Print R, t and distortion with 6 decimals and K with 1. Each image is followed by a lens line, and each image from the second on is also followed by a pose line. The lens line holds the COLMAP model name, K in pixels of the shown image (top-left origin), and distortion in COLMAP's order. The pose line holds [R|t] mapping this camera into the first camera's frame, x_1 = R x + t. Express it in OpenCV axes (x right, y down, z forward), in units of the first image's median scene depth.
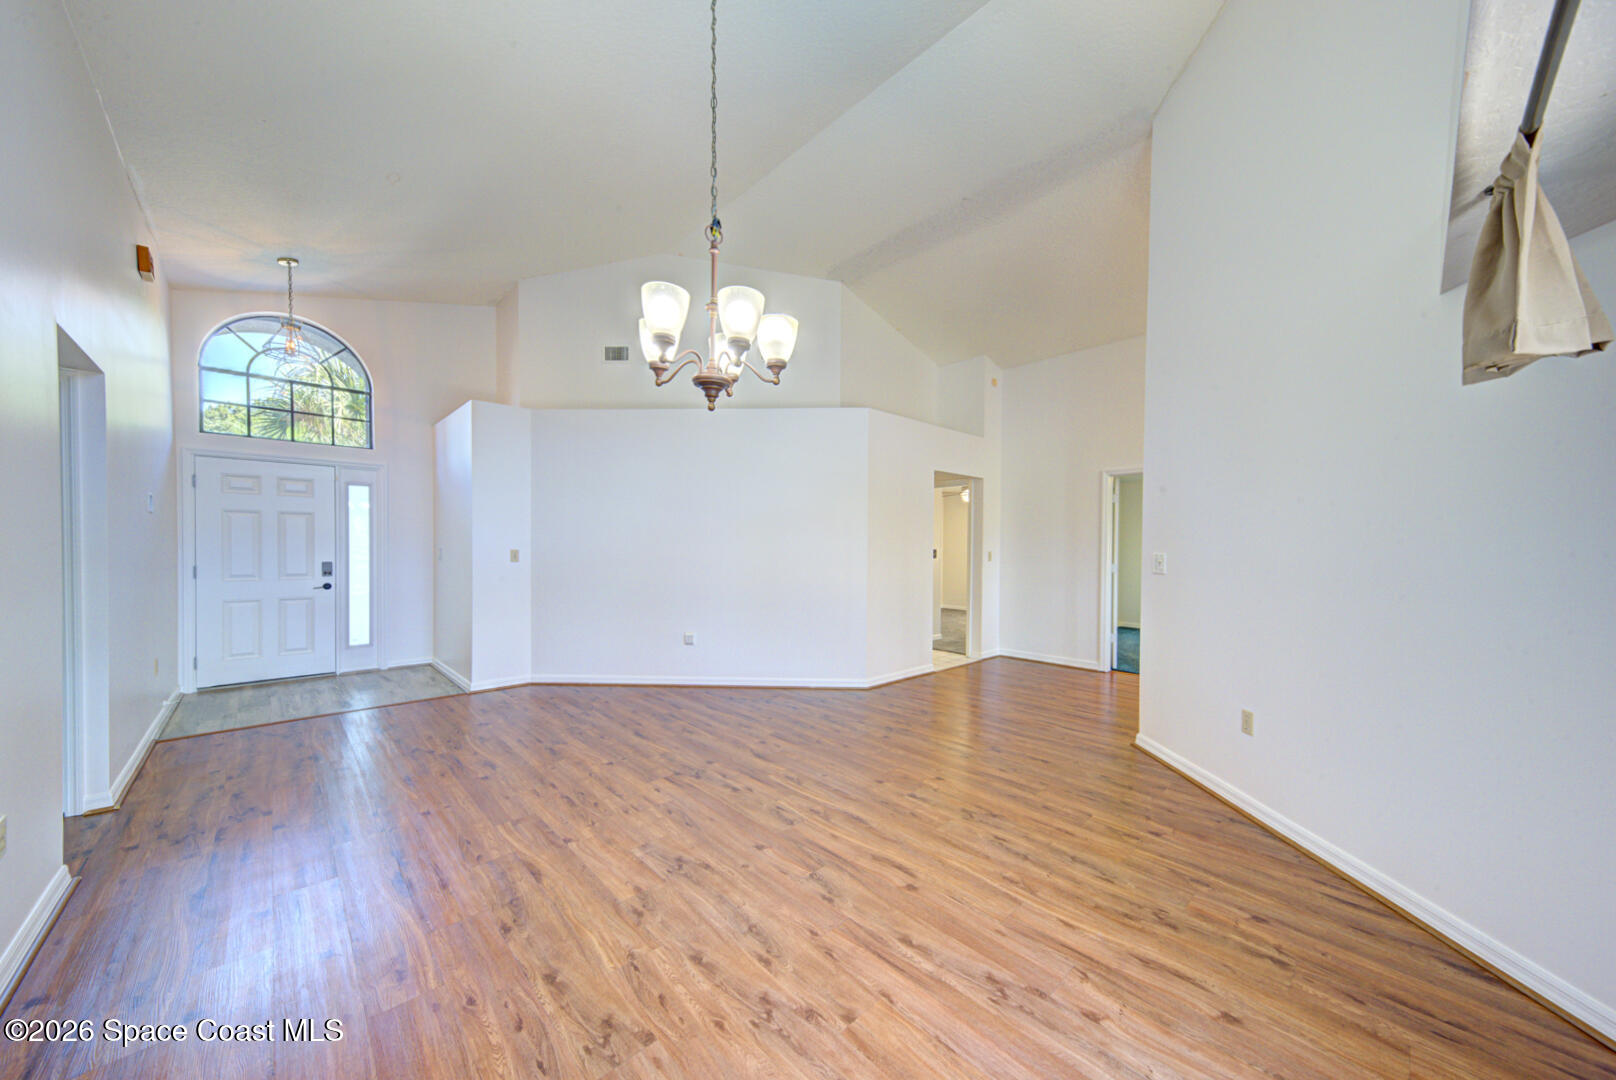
lens RADIAL K [[559.7, 0, 811.8], [0, 559.7, 549.0], [0, 0, 1]] dist [0.012038, -0.000139]
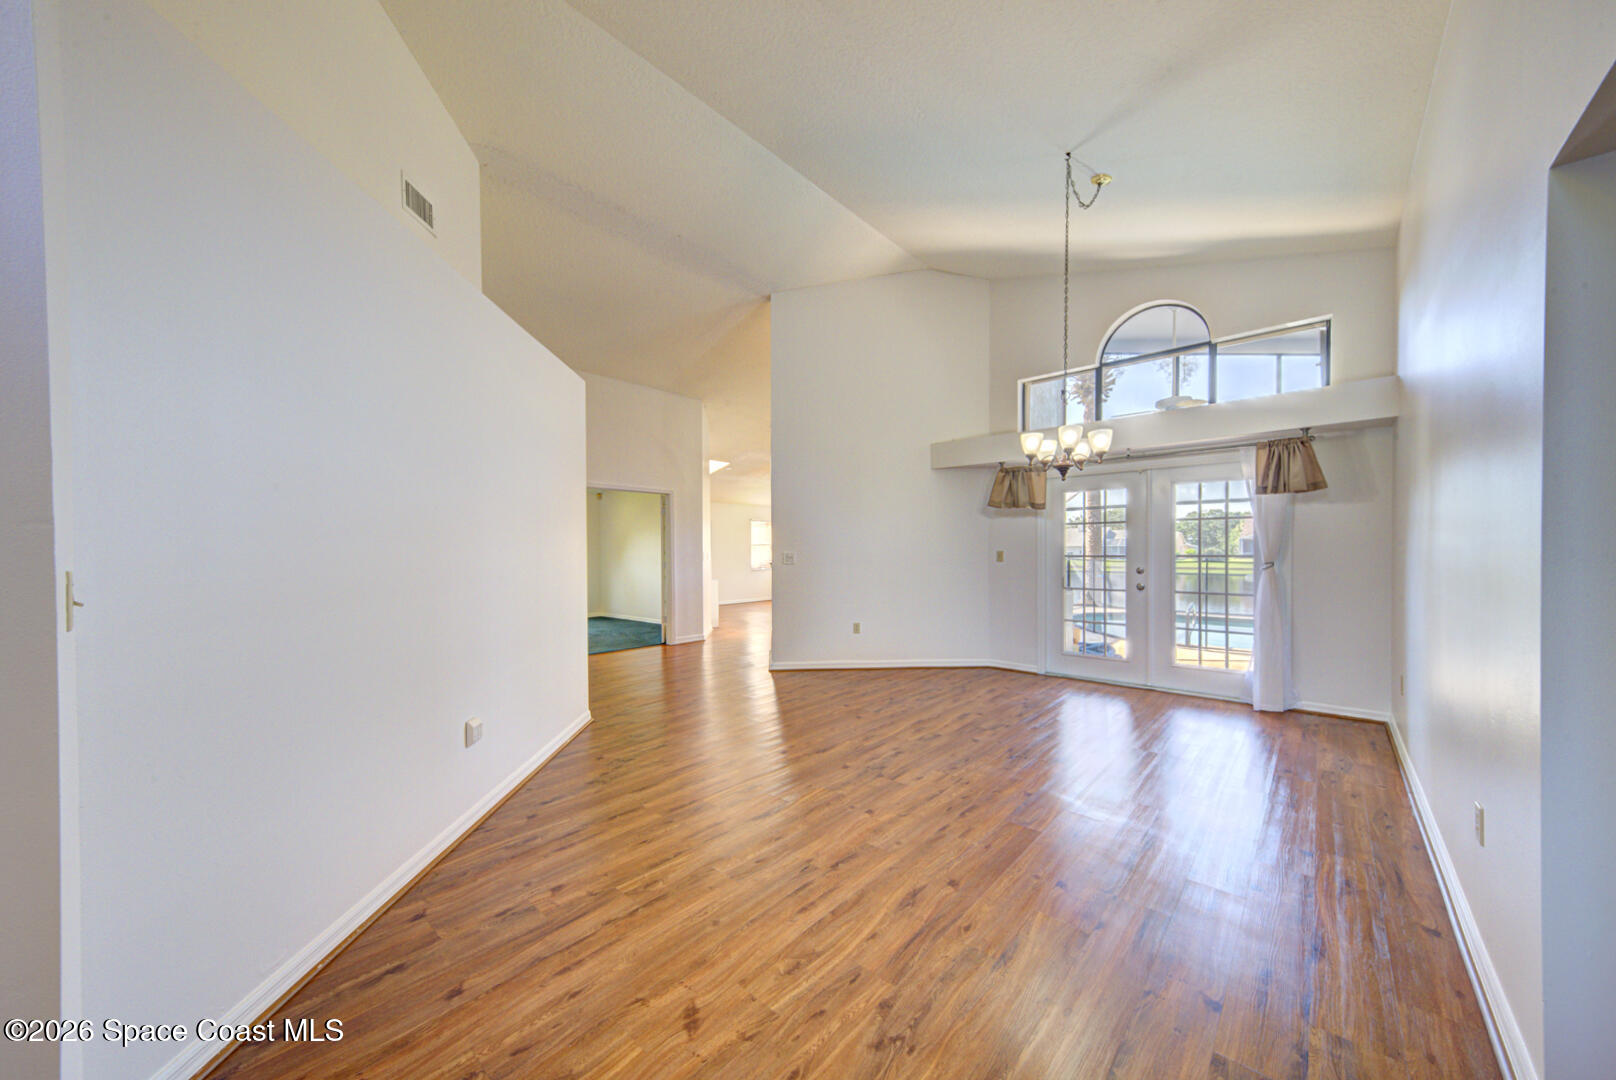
lens RADIAL K [[572.5, 0, 808.2], [0, 572.5, 547.2], [0, 0, 1]] dist [0.003322, 0.000109]
pose [[-0.076178, -0.004358, 0.997085, -1.265350], [0.015740, 0.999861, 0.005573, -0.010671], [-0.996970, 0.016119, -0.076099, 1.225456]]
